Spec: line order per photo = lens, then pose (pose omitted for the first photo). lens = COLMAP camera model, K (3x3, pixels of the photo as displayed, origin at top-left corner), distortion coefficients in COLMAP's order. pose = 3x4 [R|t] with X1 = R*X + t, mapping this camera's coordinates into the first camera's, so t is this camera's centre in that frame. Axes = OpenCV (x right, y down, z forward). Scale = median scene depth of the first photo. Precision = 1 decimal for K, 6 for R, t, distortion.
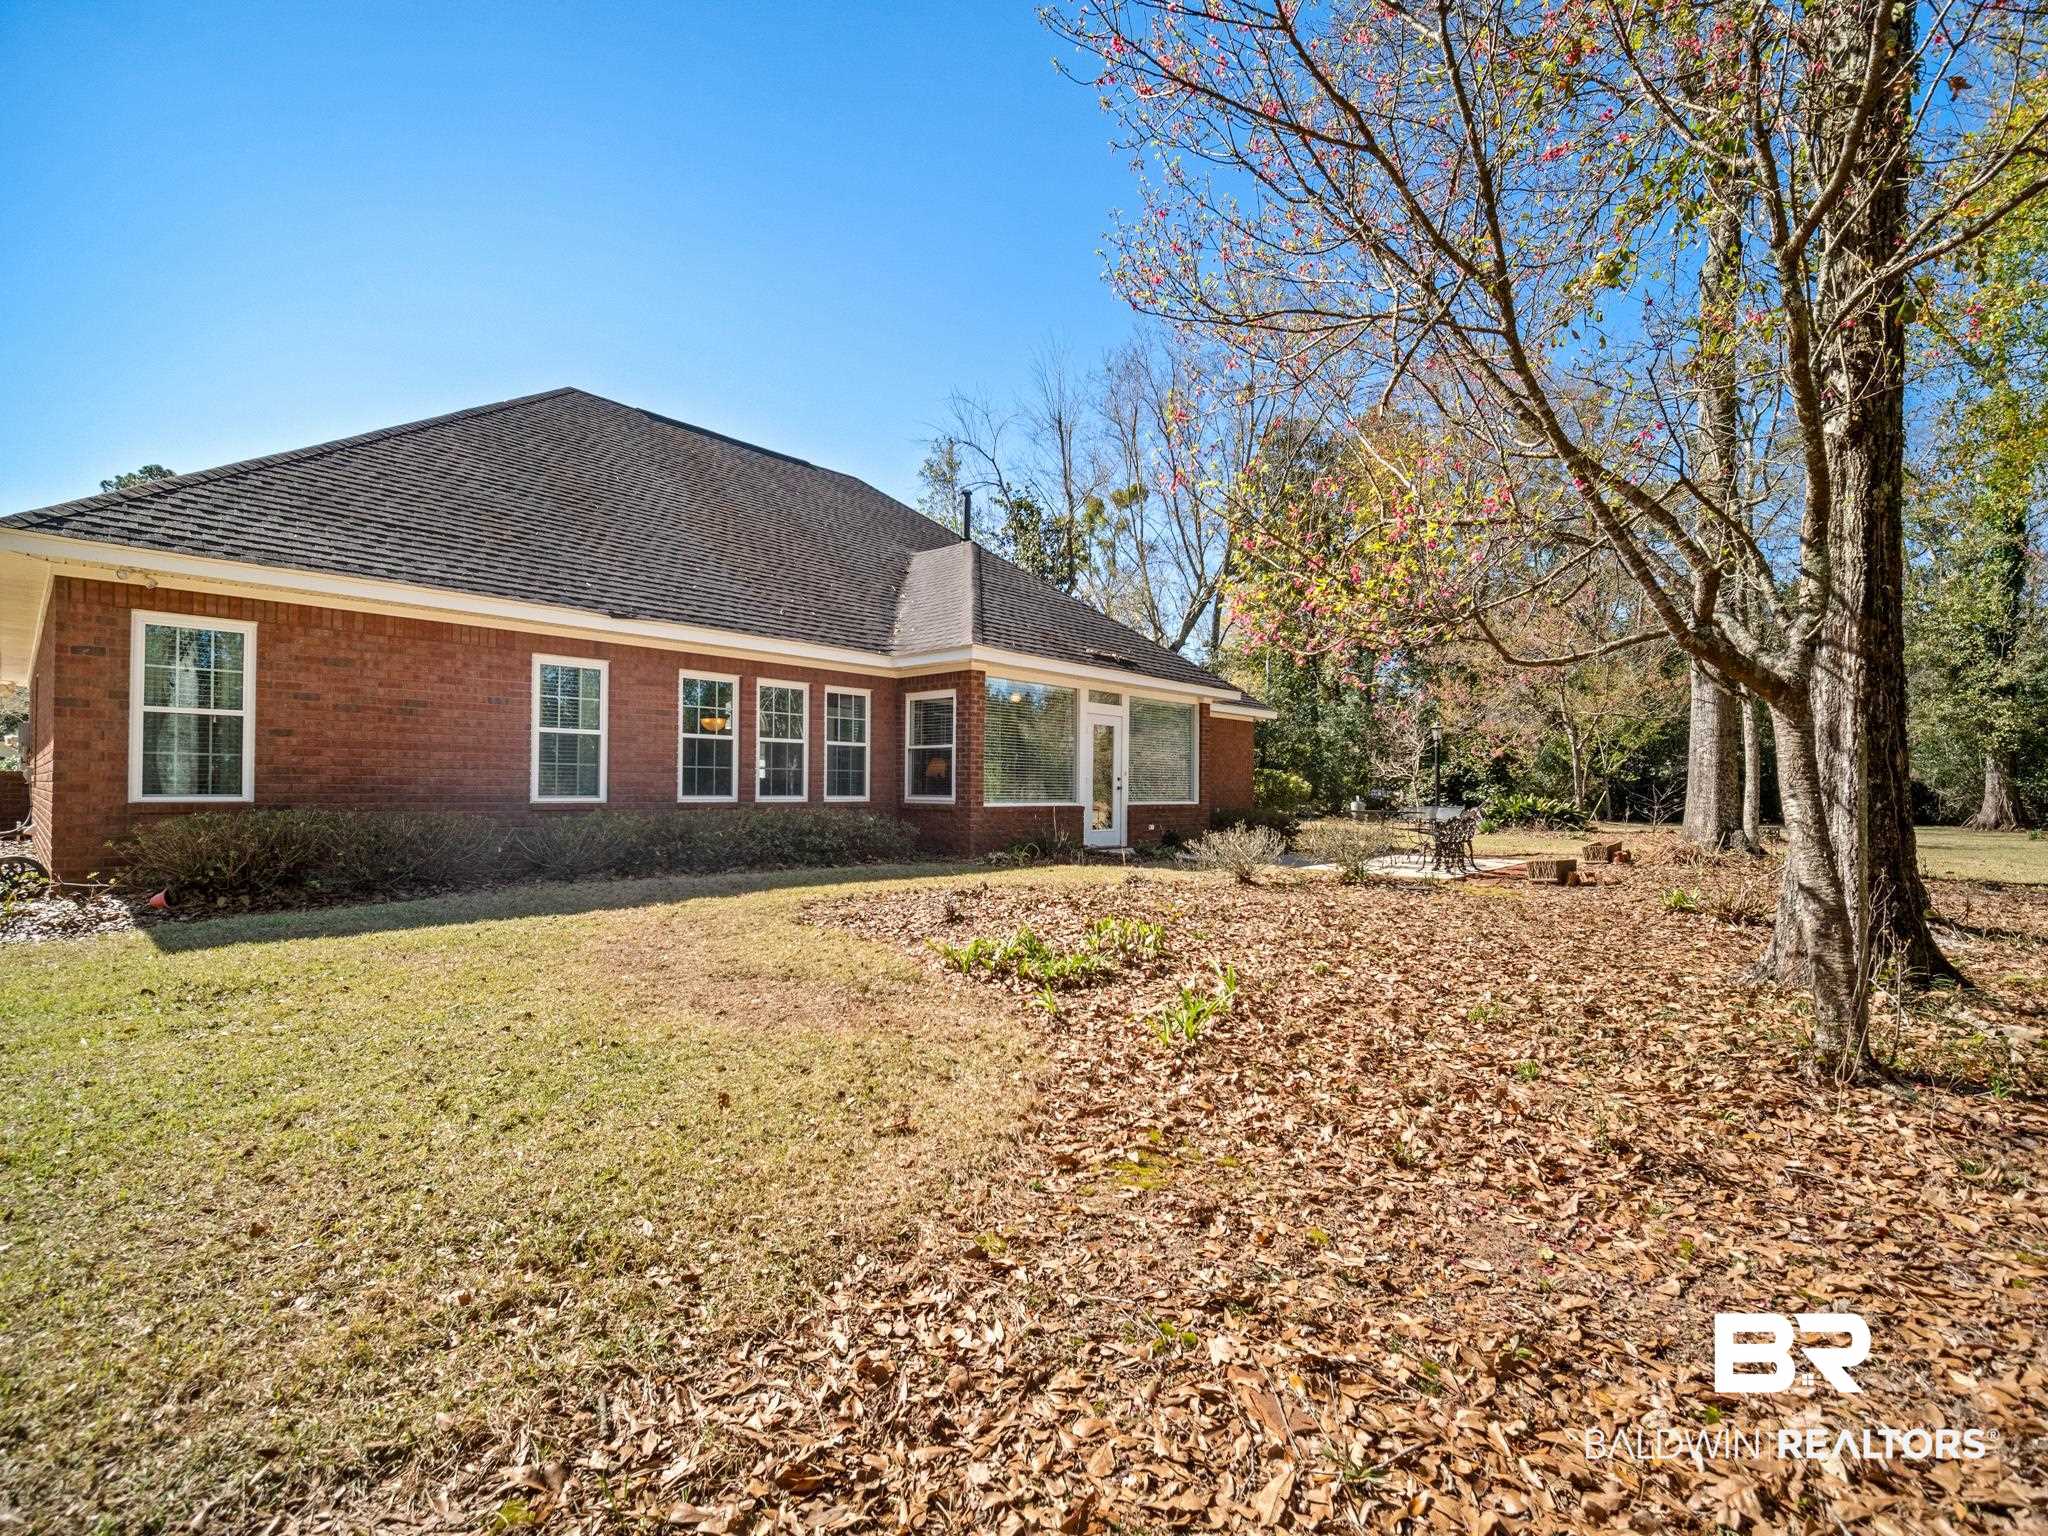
lens RADIAL K [[953.1, 0, 1026.1], [0, 953.1, 768.1], [0, 0, 1]] dist [-0.018808, -0.001263]
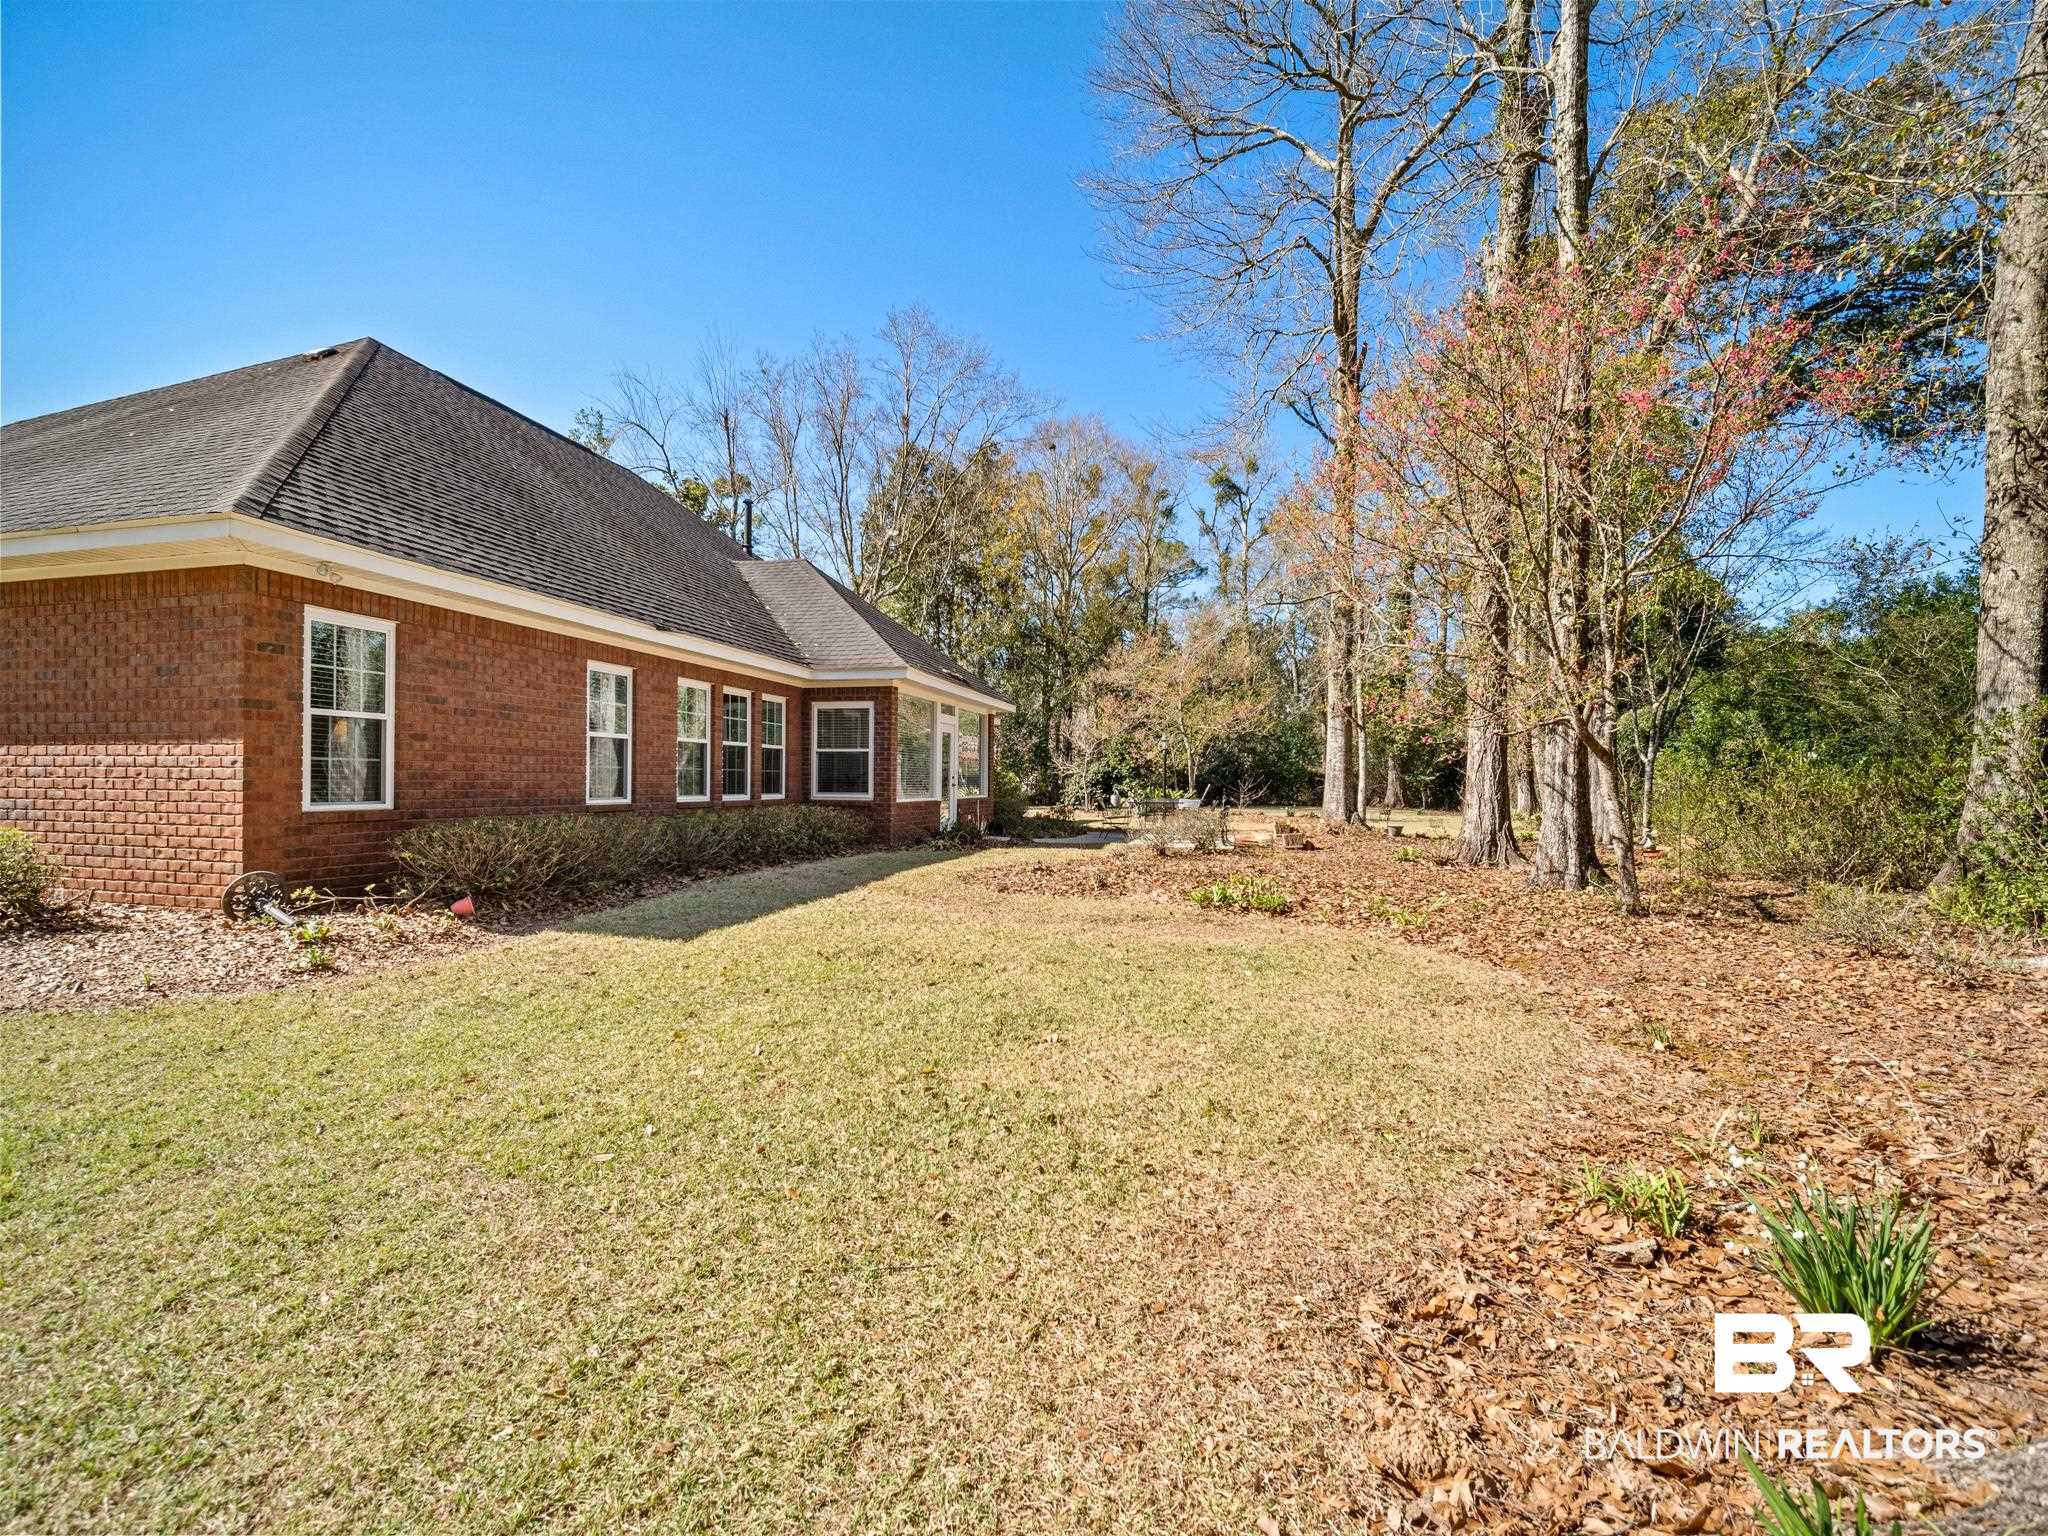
lens RADIAL K [[953.1, 0, 1015.8], [0, 953.1, 764.0], [0, 0, 1]] dist [-0.018808, -0.001263]
pose [[0.875124, 0.008355, 0.483826, -0.491415], [-0.013081, 0.999894, 0.006394, -0.016344], [-0.483722, -0.011924, 0.875141, -0.104801]]
